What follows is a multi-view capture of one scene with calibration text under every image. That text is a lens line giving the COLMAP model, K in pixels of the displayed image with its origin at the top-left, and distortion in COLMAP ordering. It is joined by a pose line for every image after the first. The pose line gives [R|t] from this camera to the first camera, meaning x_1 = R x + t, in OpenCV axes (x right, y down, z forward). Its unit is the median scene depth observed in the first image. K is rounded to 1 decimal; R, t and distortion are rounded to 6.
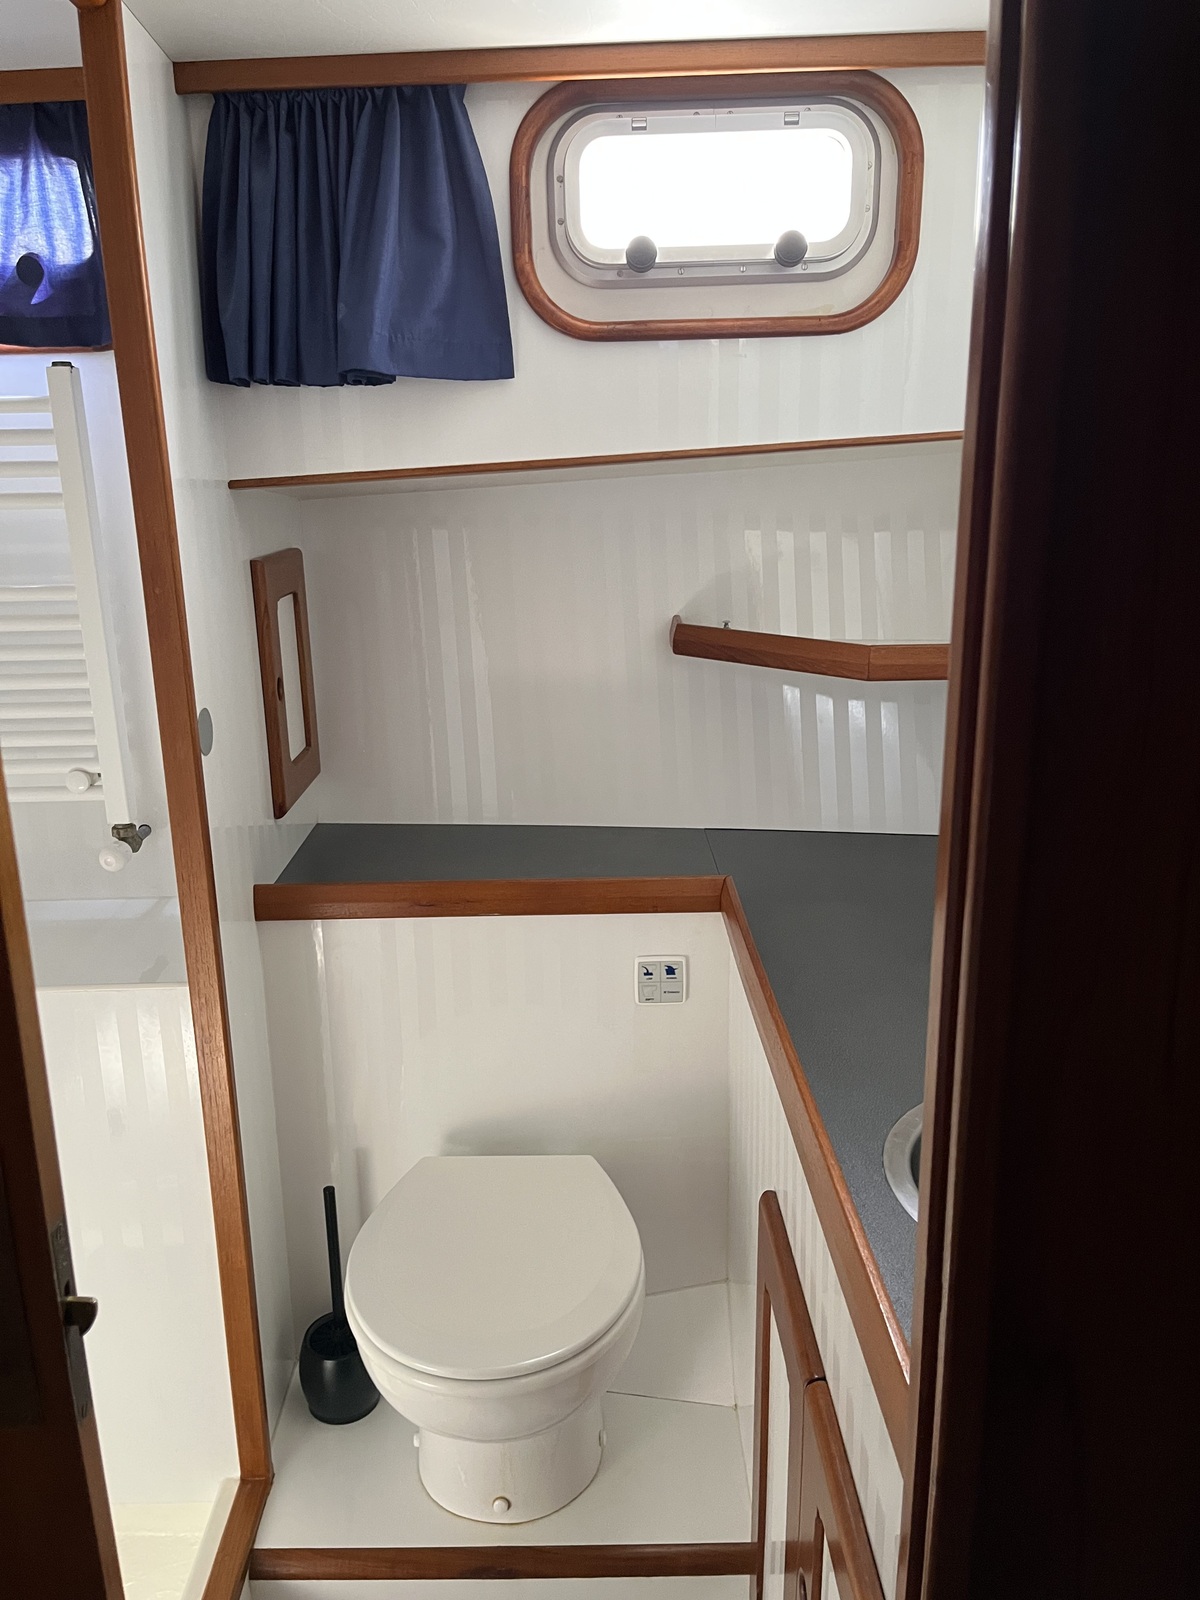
lens RADIAL K [[1210.1, 0, 590.4], [0, 1210.1, 800.2], [0, 0, 1]] dist [0.061838, -0.090724]
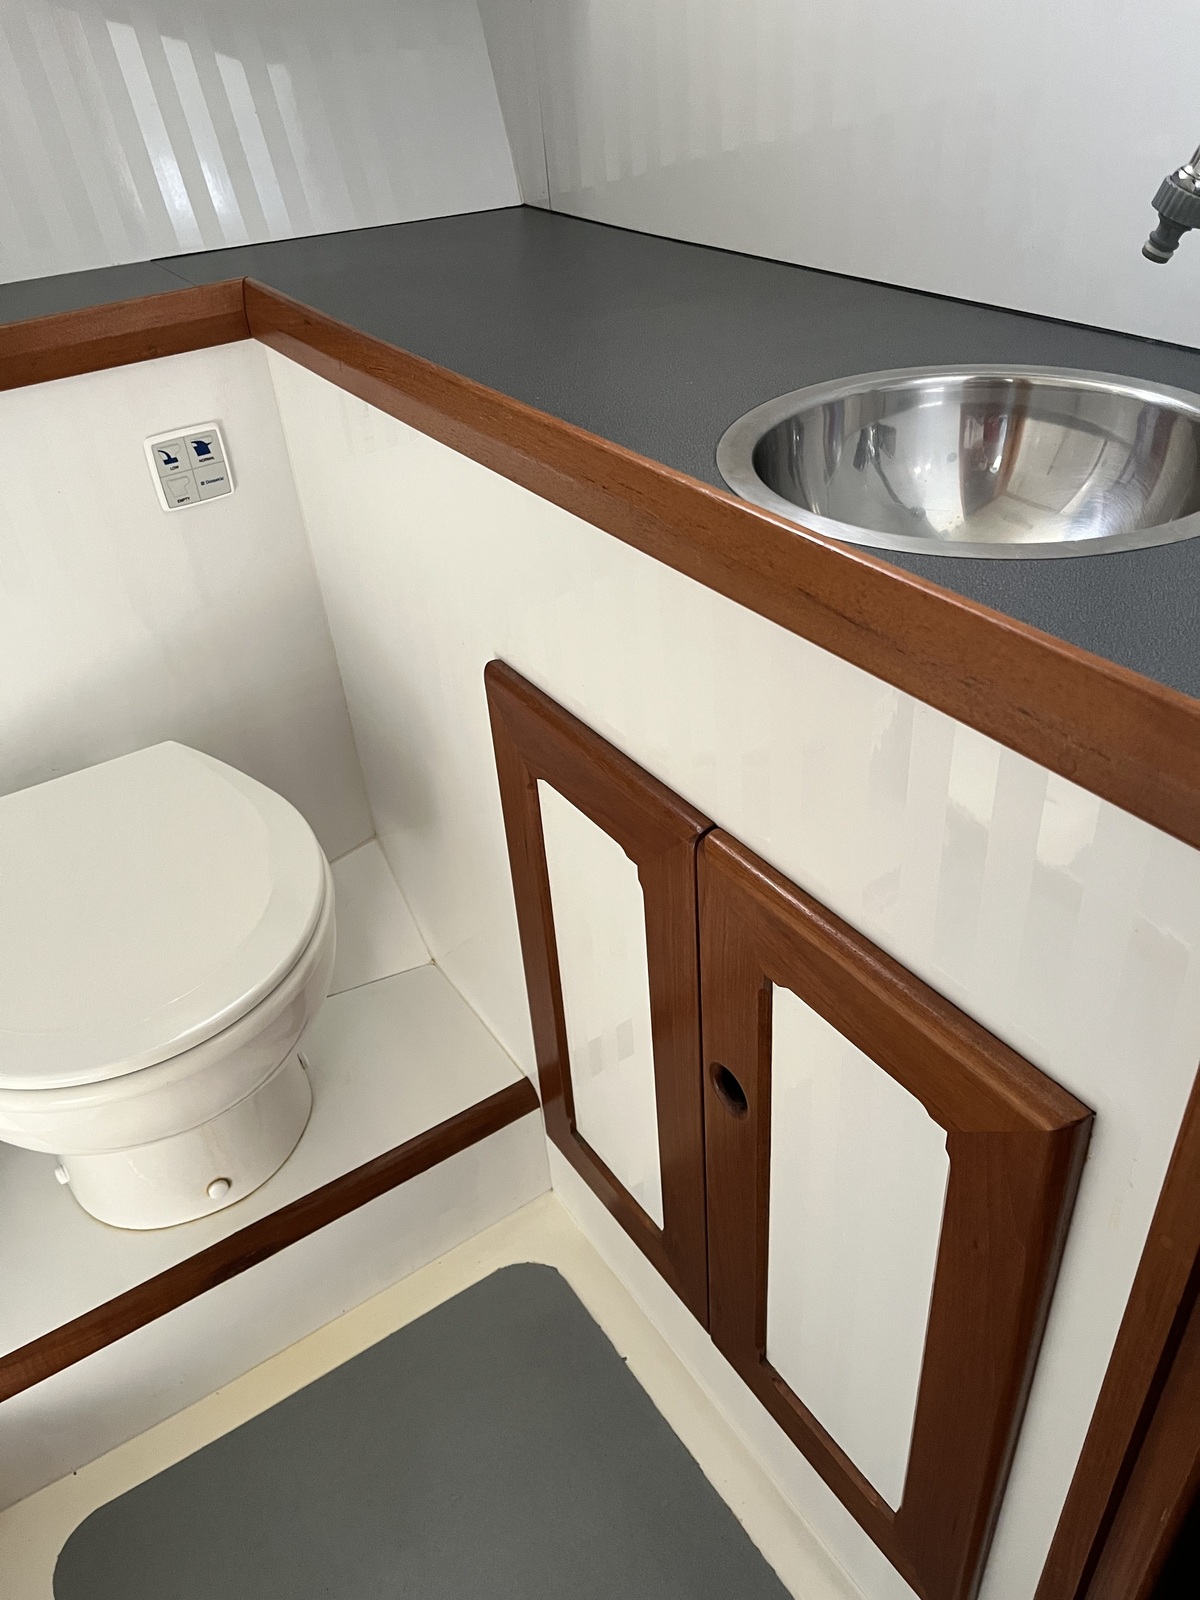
lens RADIAL K [[1210.1, 0, 601.5], [0, 1210.1, 798.8], [0, 0, 1]] dist [0.061838, -0.090724]
pose [[0.836576, -0.353581, 0.418474, -0.101410], [0.202202, 0.909194, 0.363980, 0.115771], [-0.509171, -0.219880, 0.832105, 0.276512]]
